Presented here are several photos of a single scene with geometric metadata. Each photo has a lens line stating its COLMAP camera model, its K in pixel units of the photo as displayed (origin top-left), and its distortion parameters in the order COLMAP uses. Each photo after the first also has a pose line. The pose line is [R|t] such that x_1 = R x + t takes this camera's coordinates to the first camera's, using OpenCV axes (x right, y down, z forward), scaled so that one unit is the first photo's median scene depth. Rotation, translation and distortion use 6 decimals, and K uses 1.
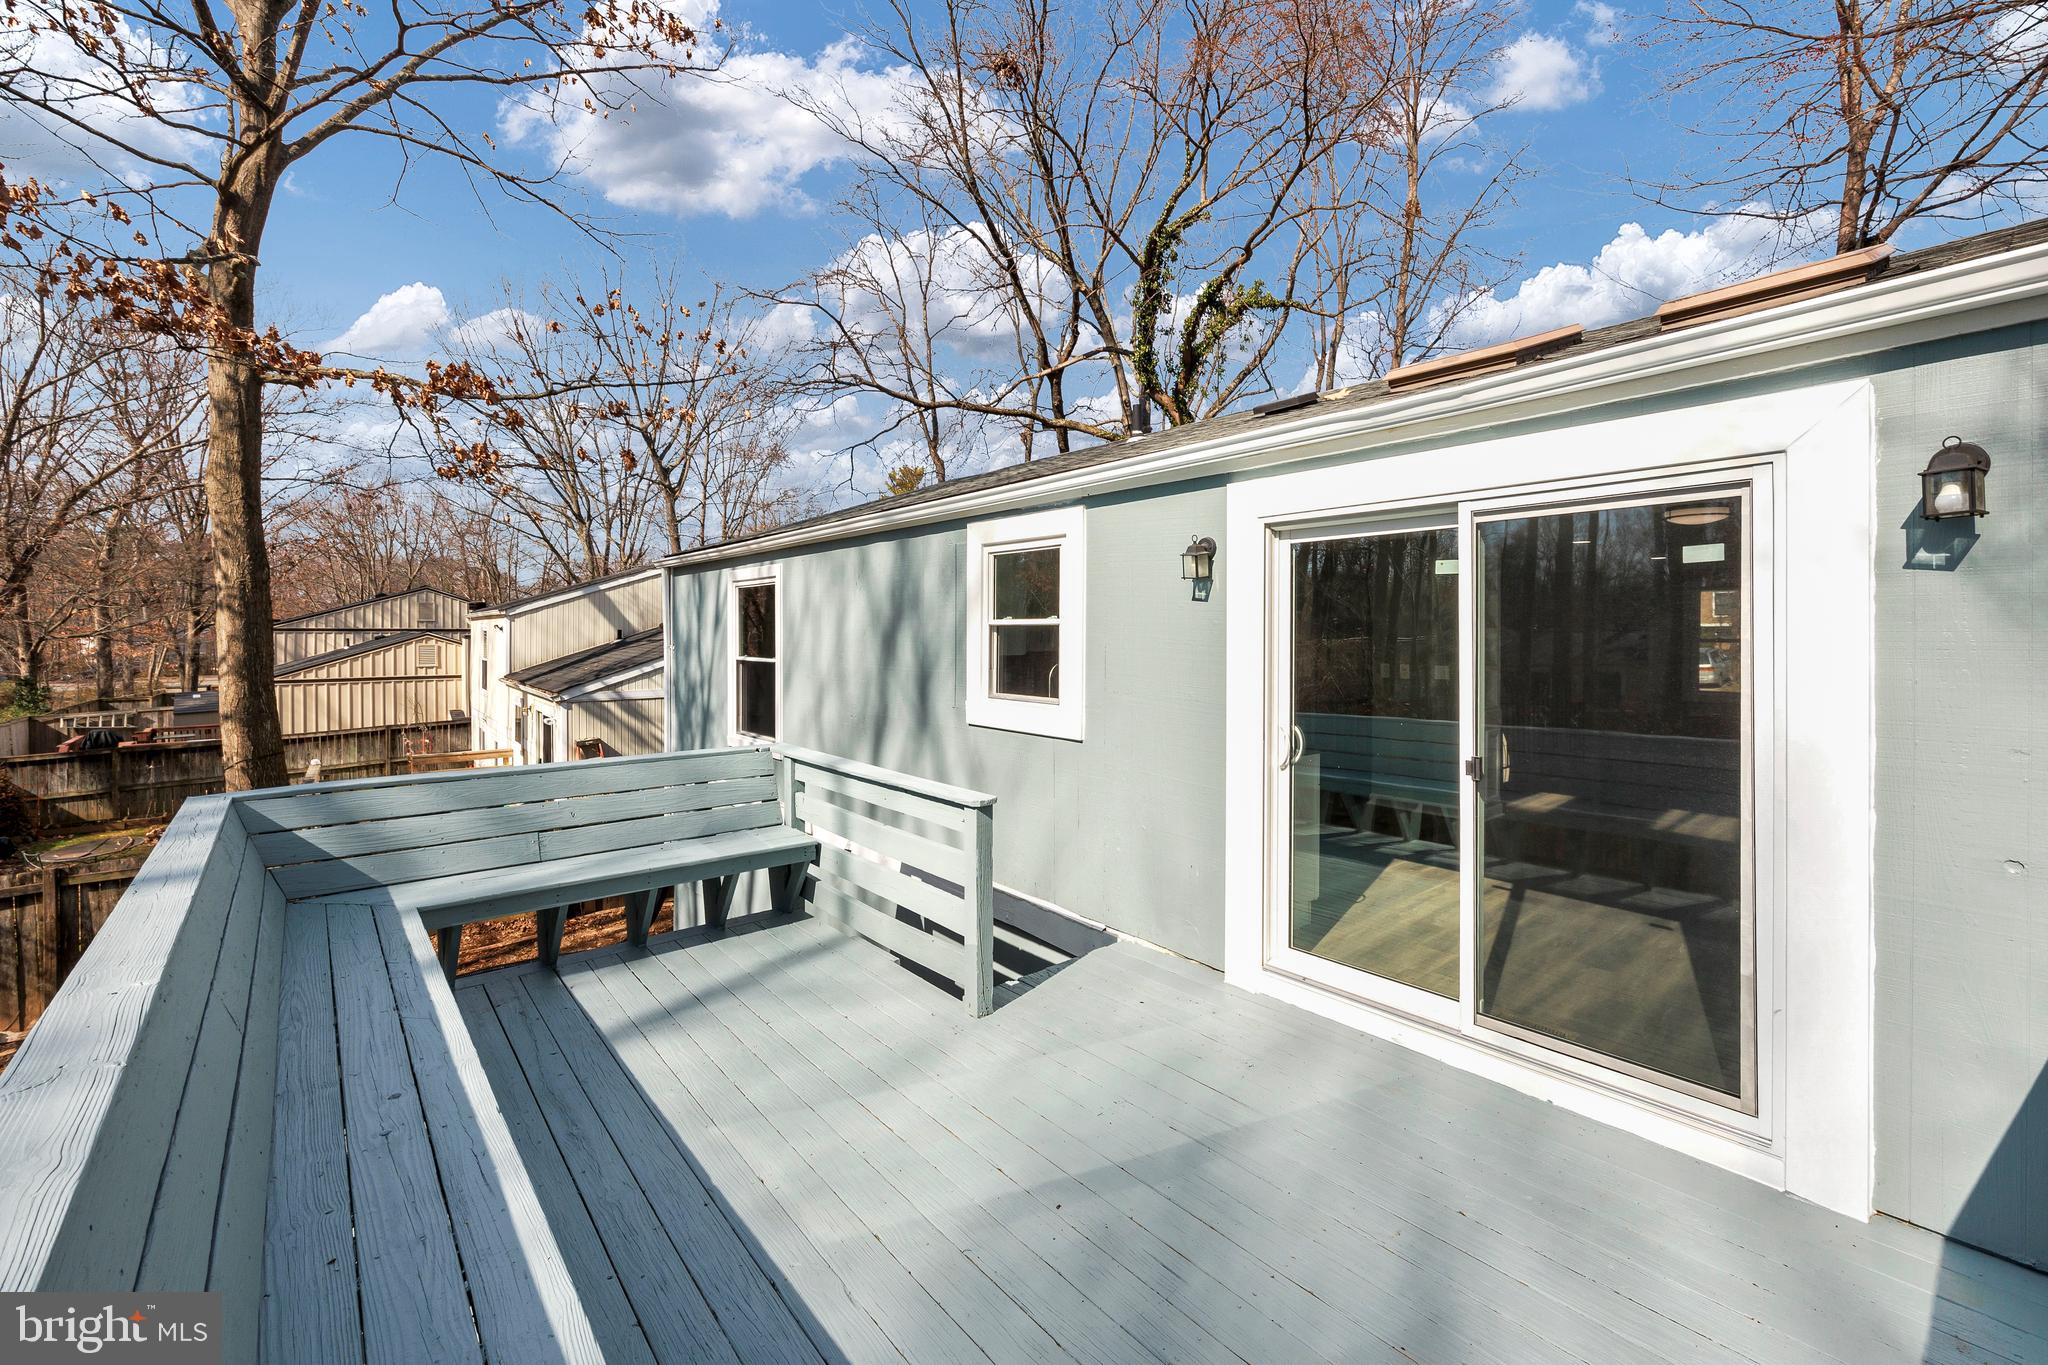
lens RADIAL K [[843.0, 0, 1027.7], [0, 843.0, 627.5], [0, 0, 1]] dist [-0.001273, -0.000004]
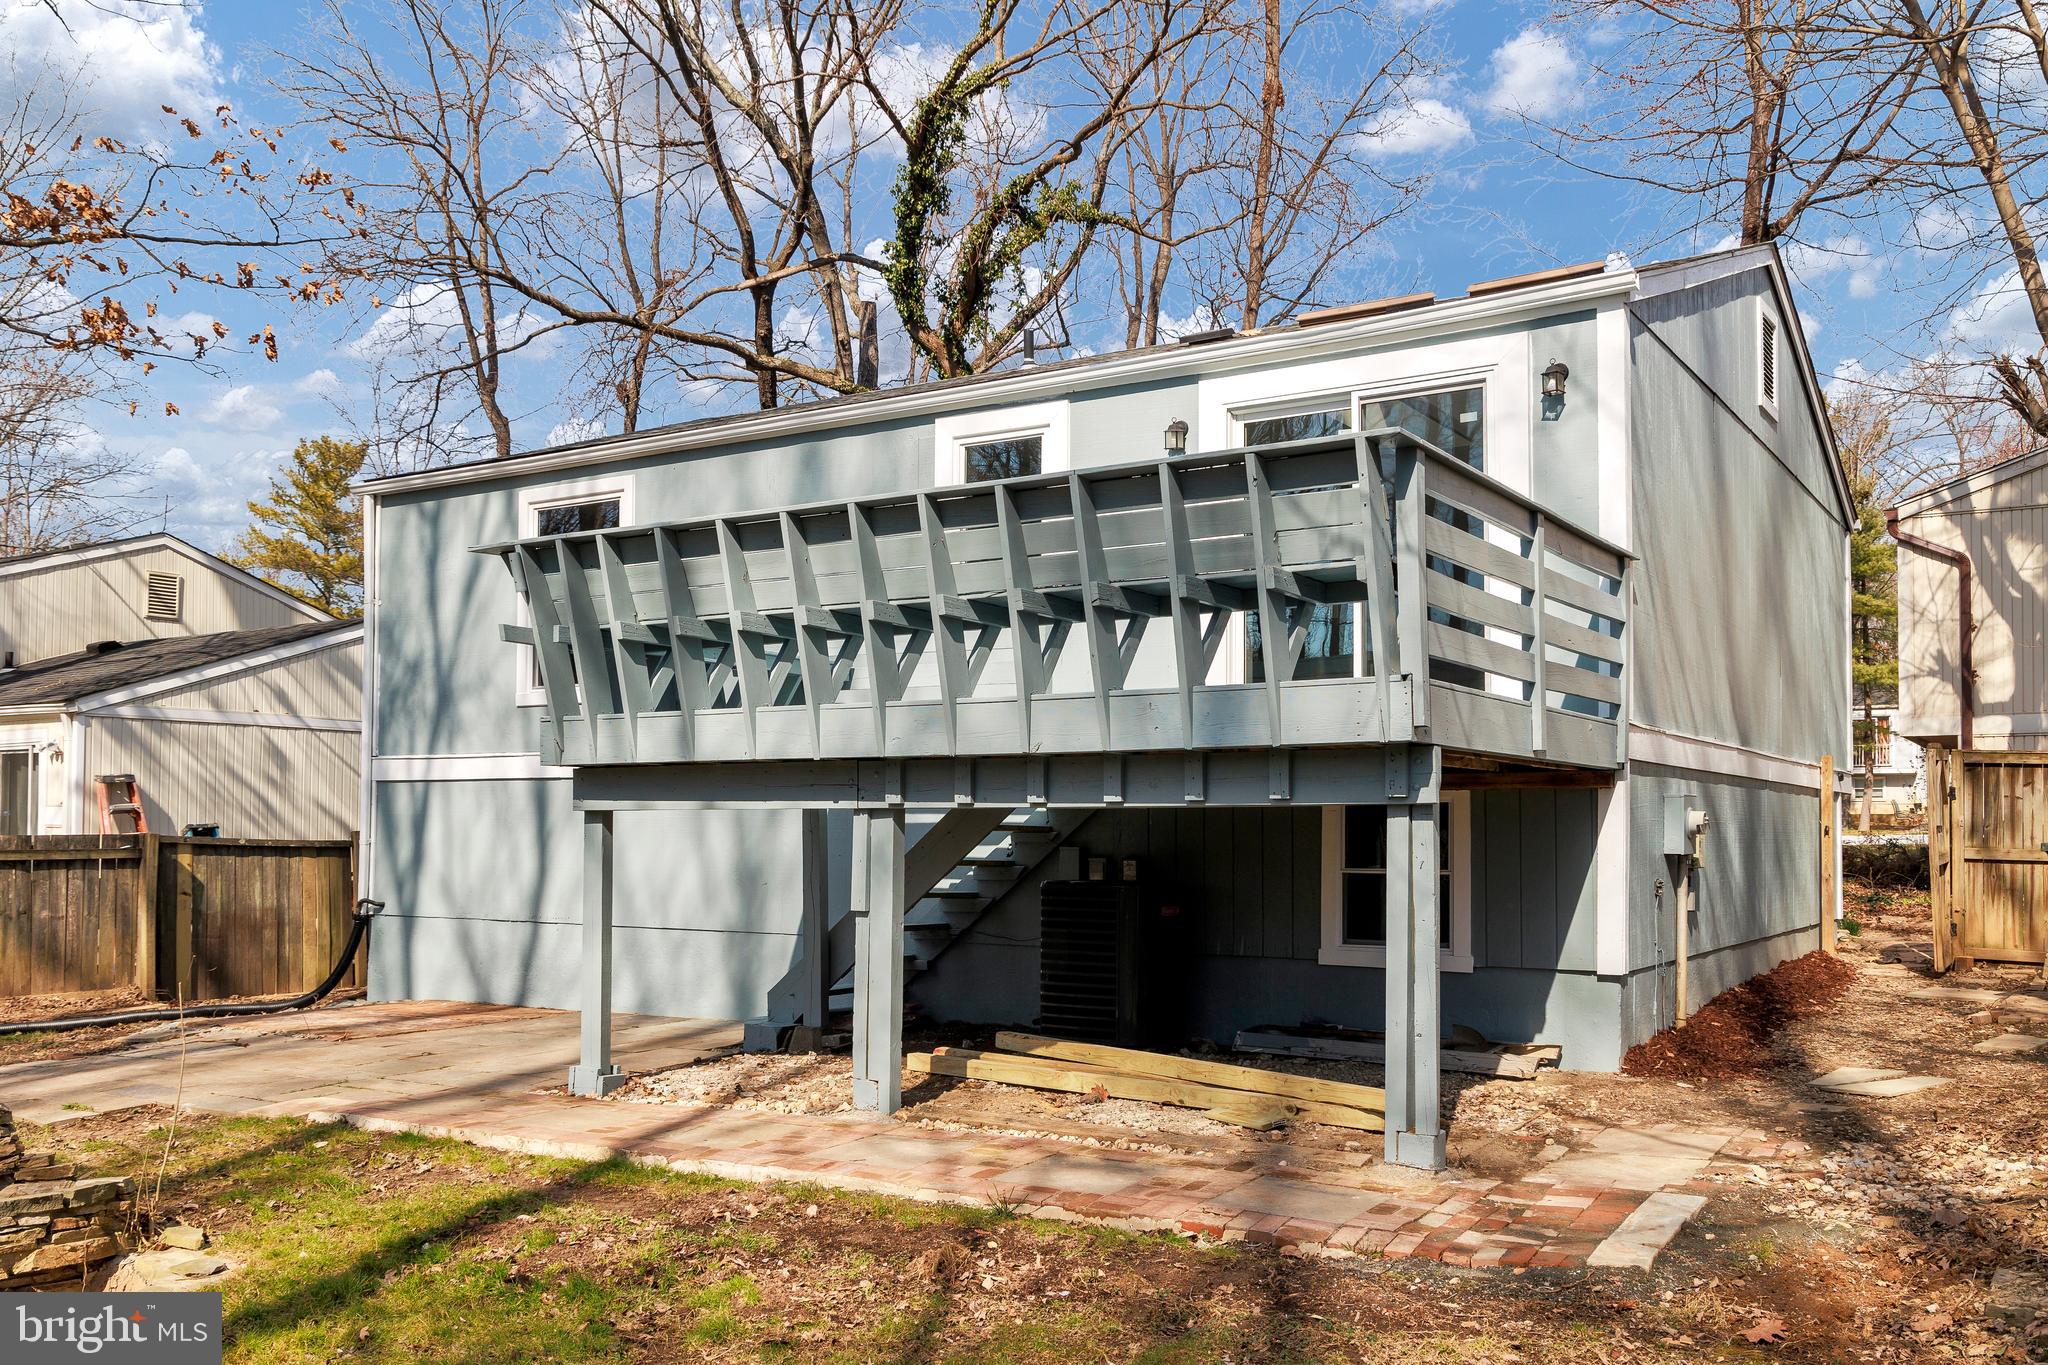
lens RADIAL K [[1737.2, 0, 1024.0], [0, 1737.2, 682.5], [0, 0, 1]] dist [0.006315, 0.000229]
pose [[0.956226, 0.031734, 0.290905, -0.235995], [-0.009107, 0.996848, -0.078809, 0.152477], [-0.292489, 0.072710, 0.953501, -0.443397]]
